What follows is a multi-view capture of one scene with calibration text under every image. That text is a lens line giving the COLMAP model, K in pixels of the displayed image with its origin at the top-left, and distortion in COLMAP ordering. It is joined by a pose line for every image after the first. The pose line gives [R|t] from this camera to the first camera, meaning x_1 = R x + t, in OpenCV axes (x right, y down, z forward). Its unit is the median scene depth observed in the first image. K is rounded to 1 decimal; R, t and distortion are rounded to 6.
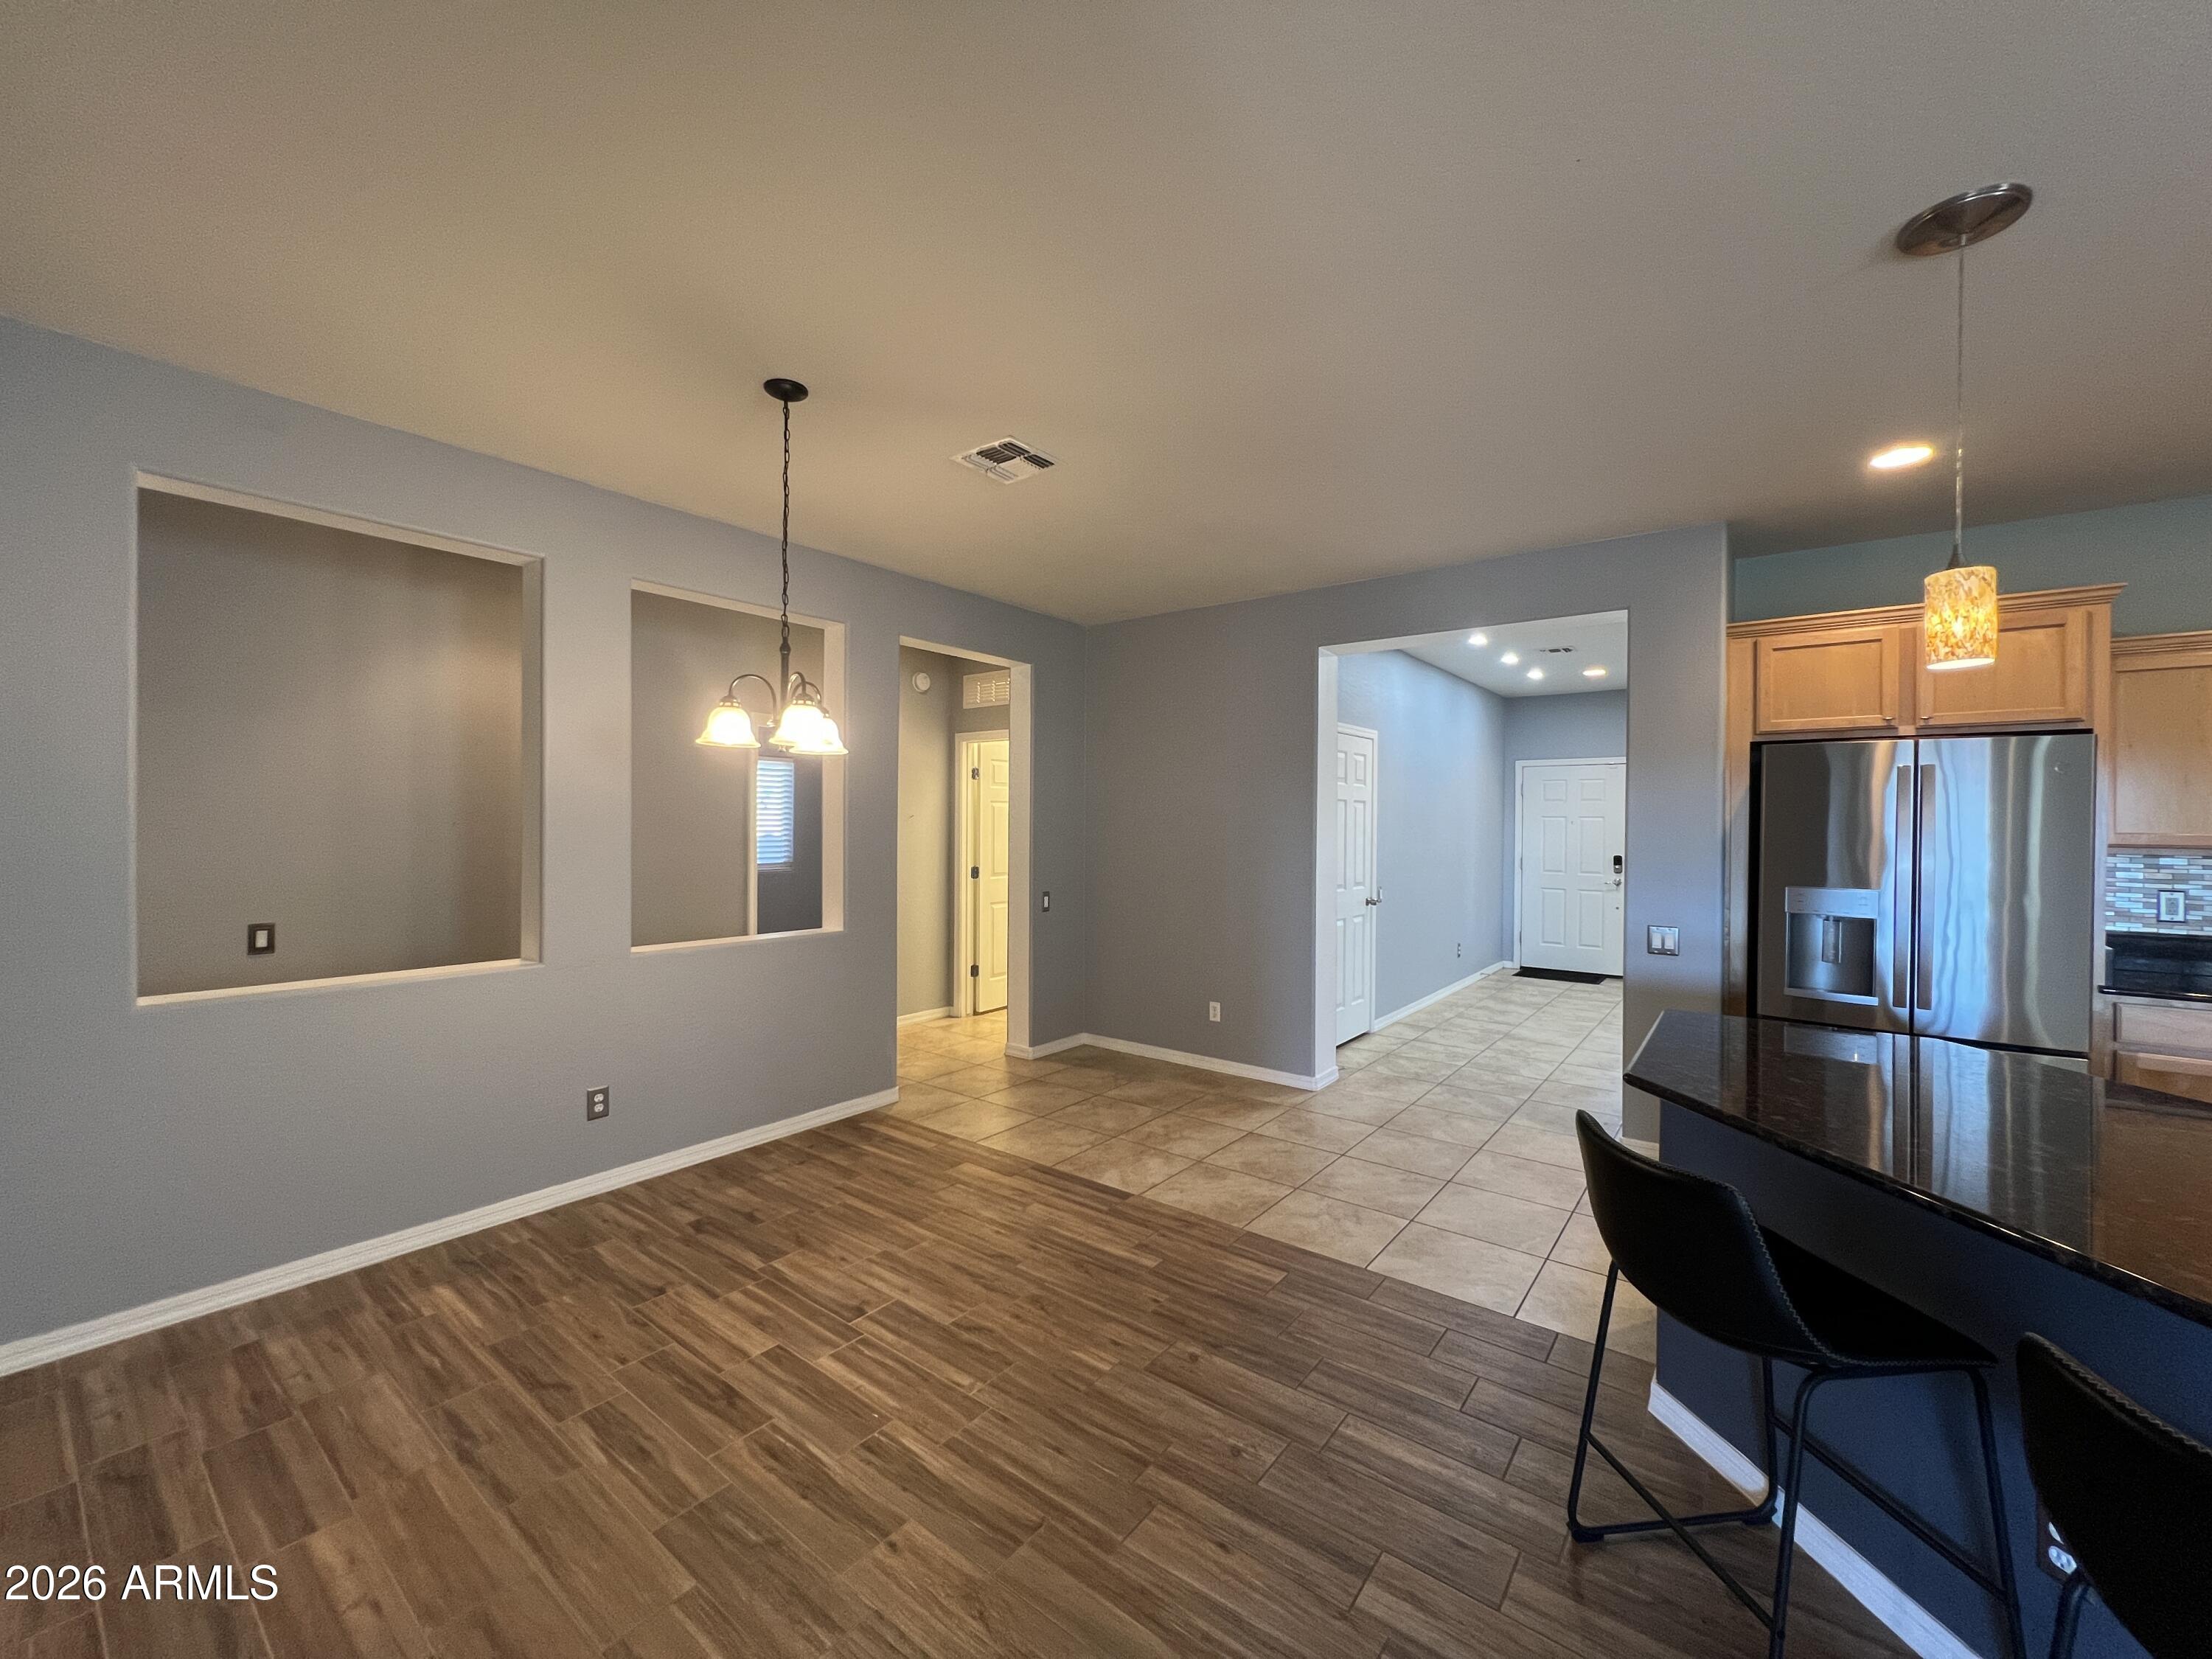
lens RADIAL K [[885.6, 0, 1104.7], [0, 885.6, 827.7], [0, 0, 1]] dist [-0.004474, 0.001128]
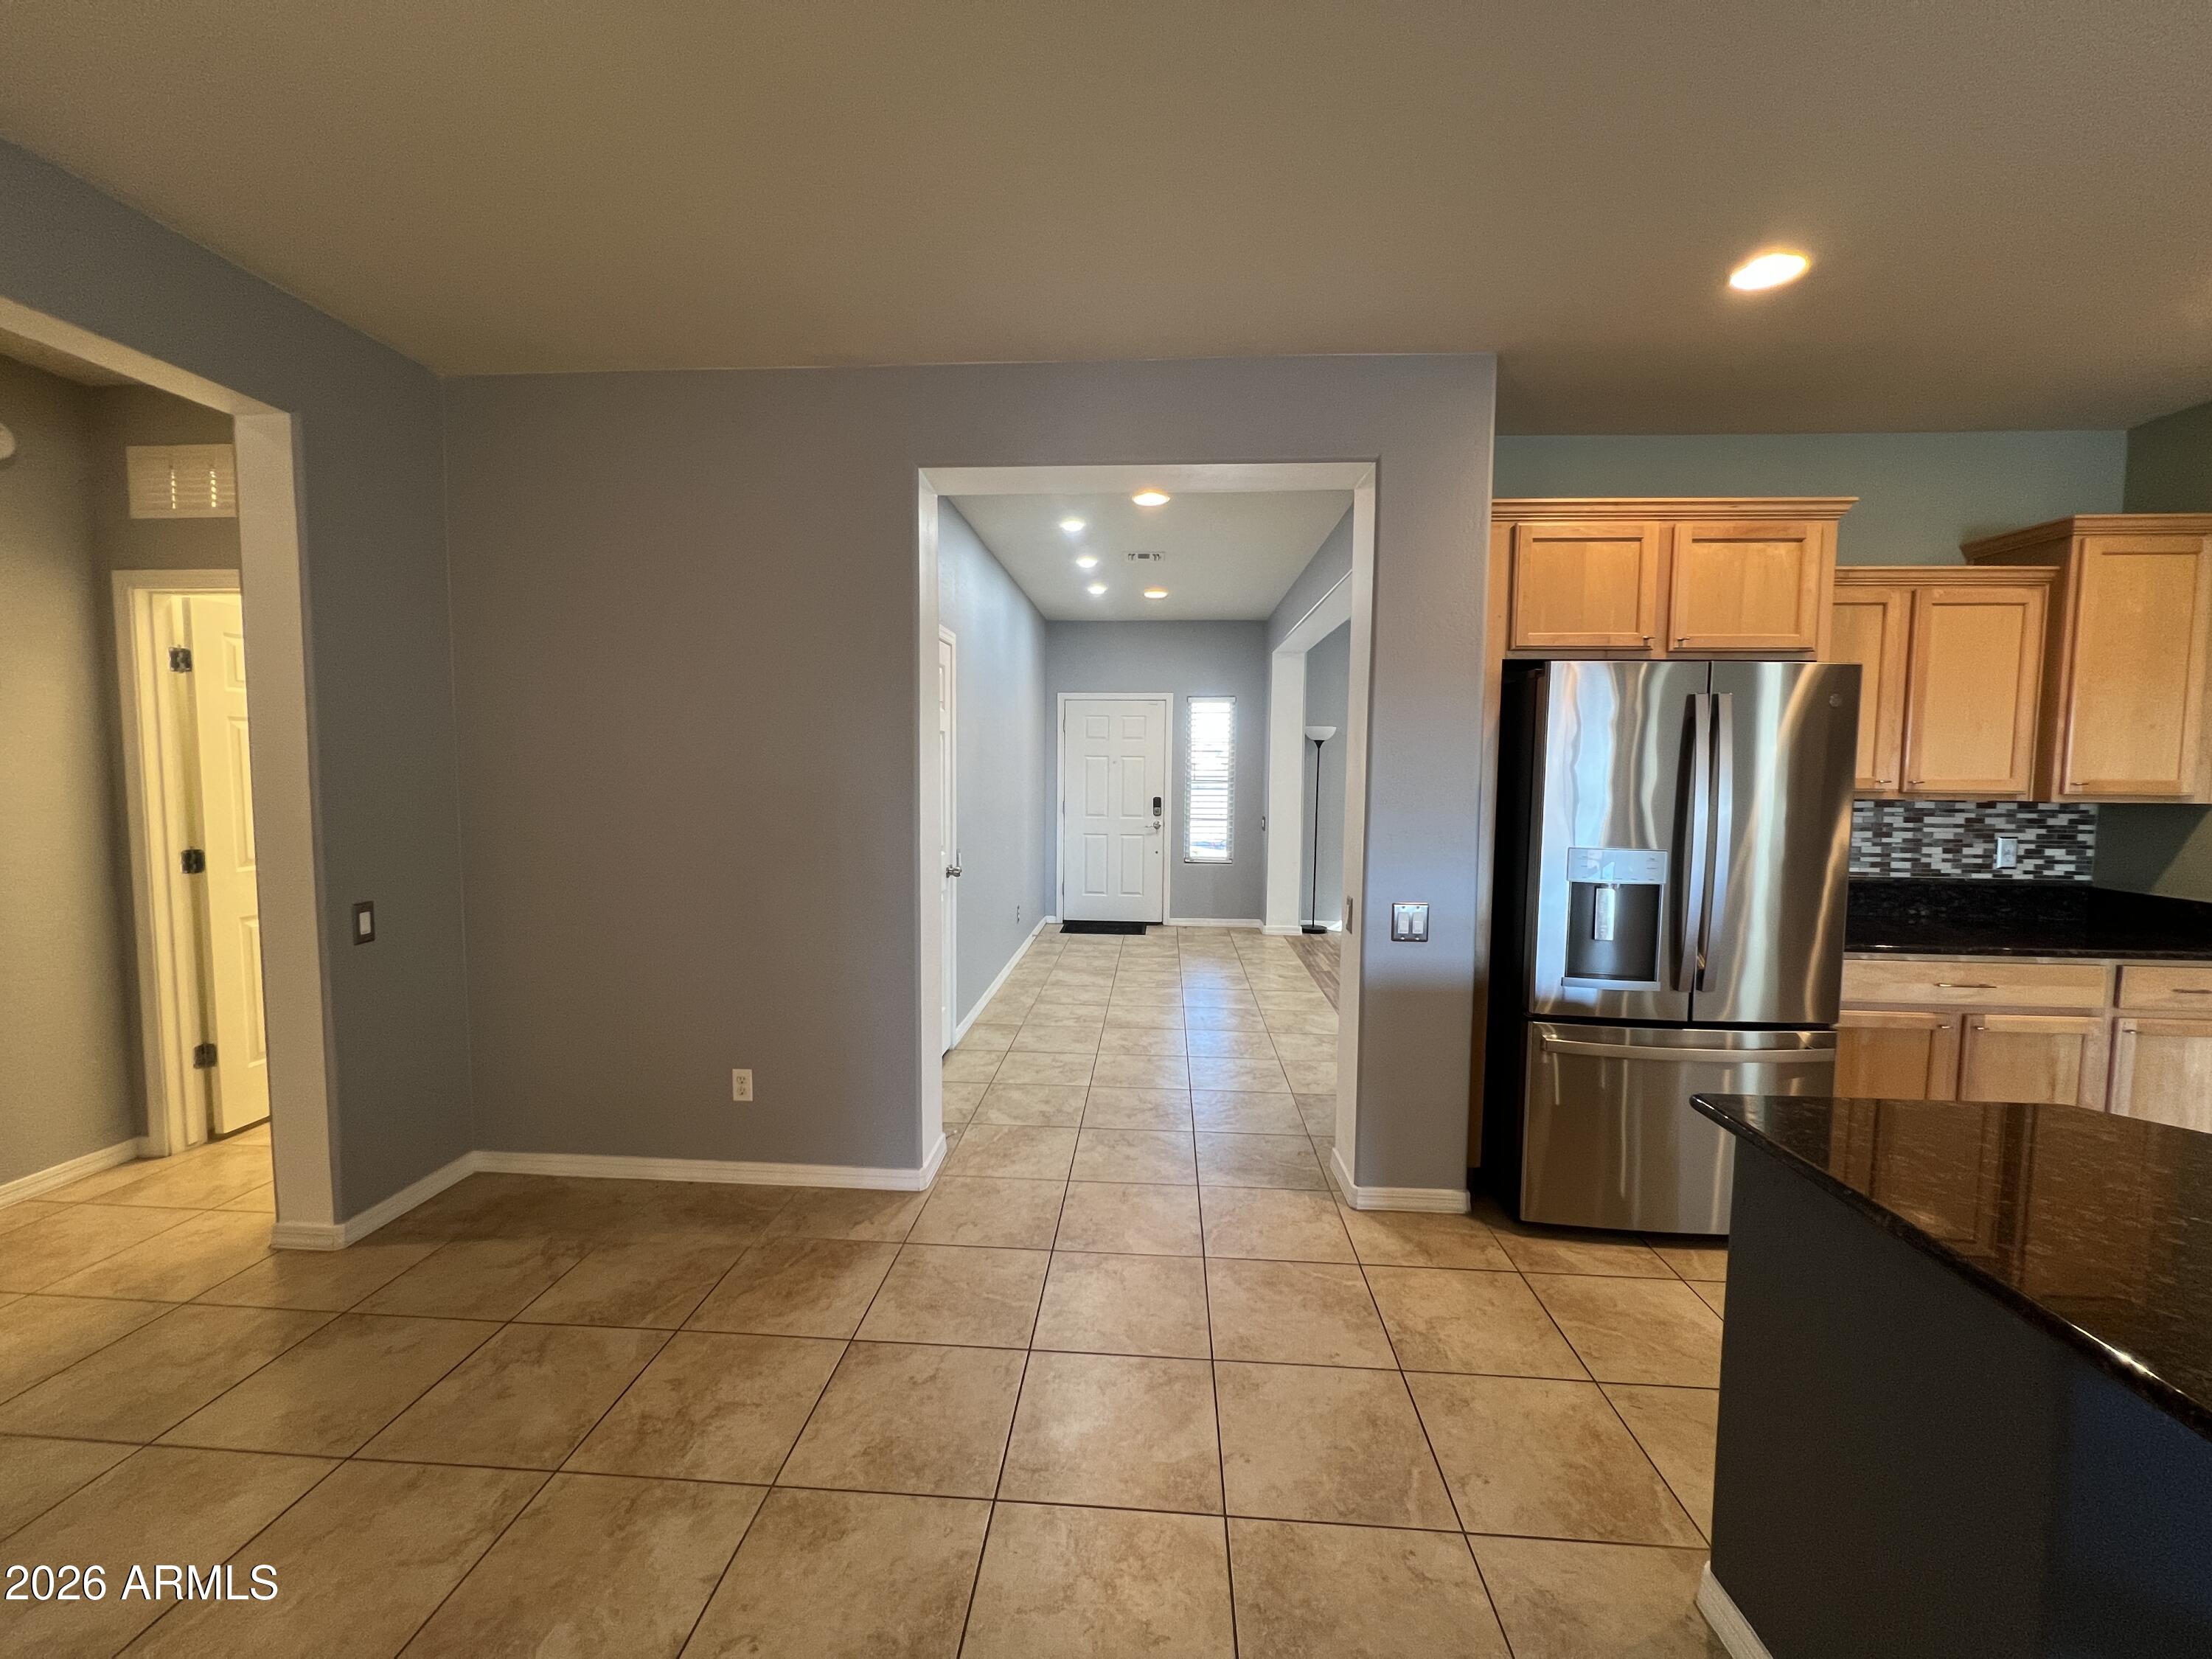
lens RADIAL K [[885.6, 0, 1104.4], [0, 885.6, 826.4], [0, 0, 1]] dist [-0.004474, 0.001128]
pose [[0.830715, -0.037656, 0.555423, 0.006404], [0.000016, 0.997711, 0.067618, -0.003623], [-0.556698, -0.056163, 0.828814, 0.545001]]
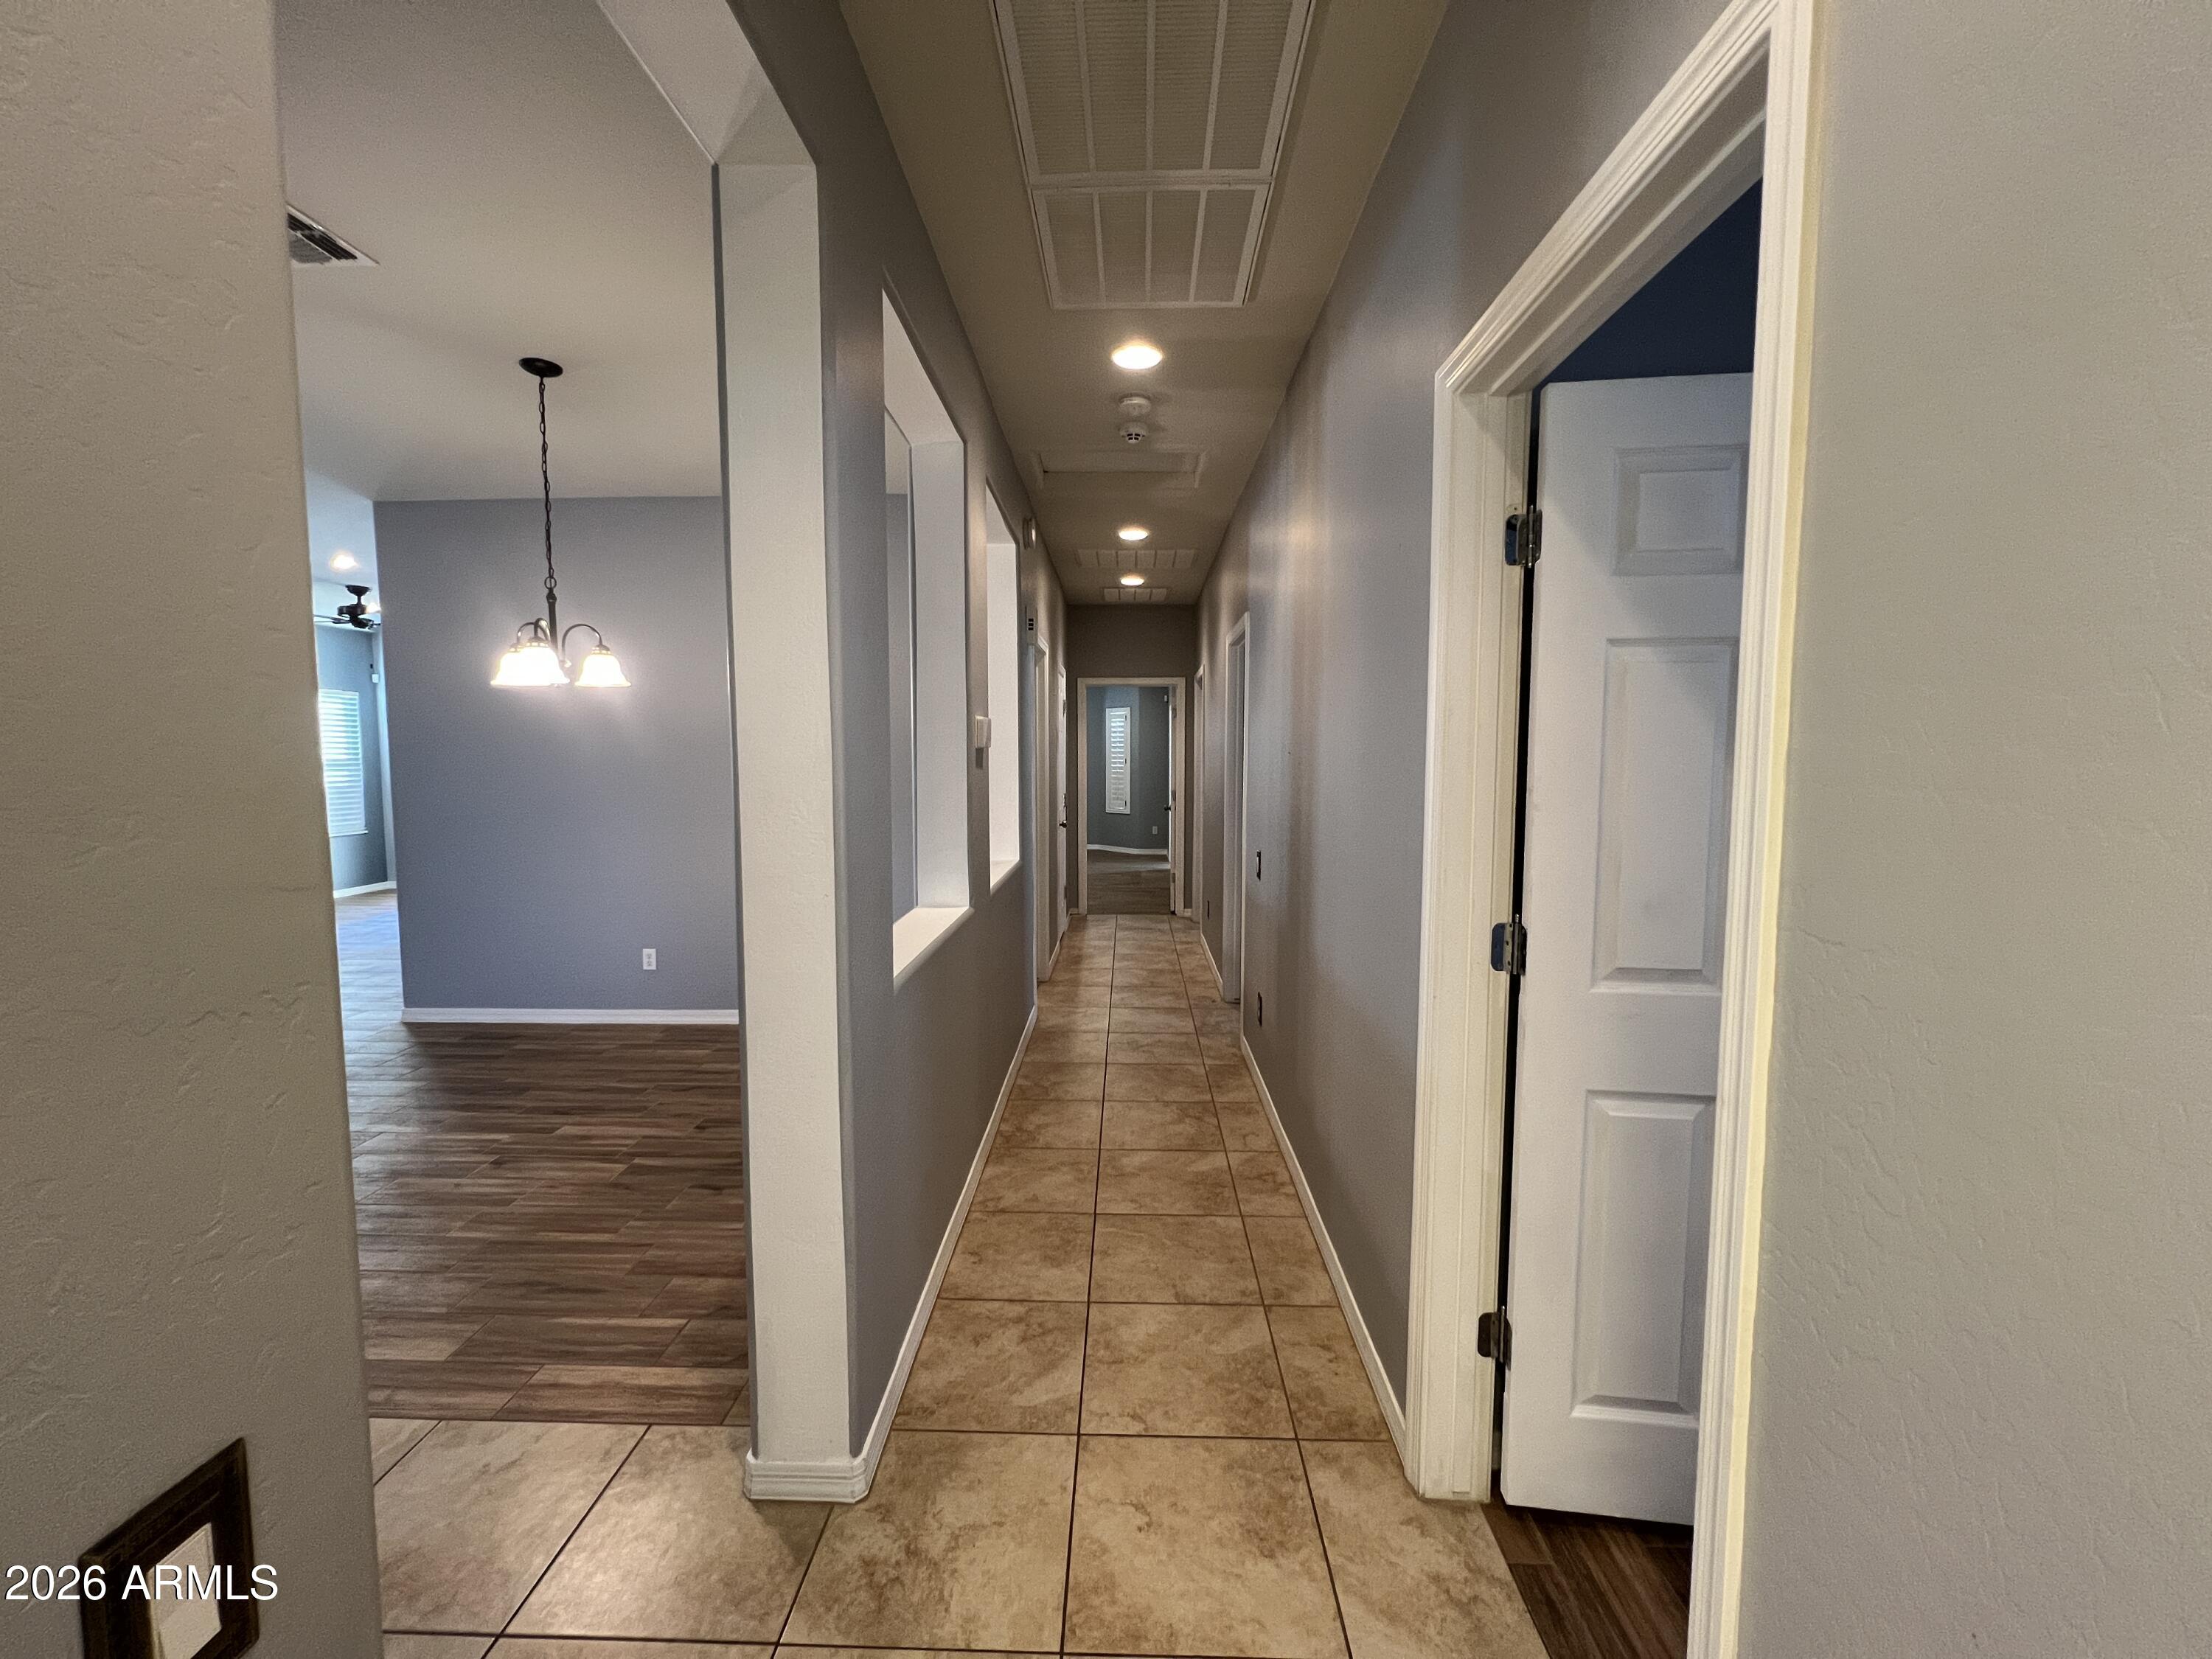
lens RADIAL K [[885.6, 0, 1103.6], [0, 885.6, 825.1], [0, 0, 1]] dist [-0.004474, 0.001128]
pose [[-0.808971, 0.038584, -0.586582, -0.181342], [-0.007172, 0.997122, 0.075479, 0.001463], [0.587805, 0.065268, -0.806365, 1.684523]]
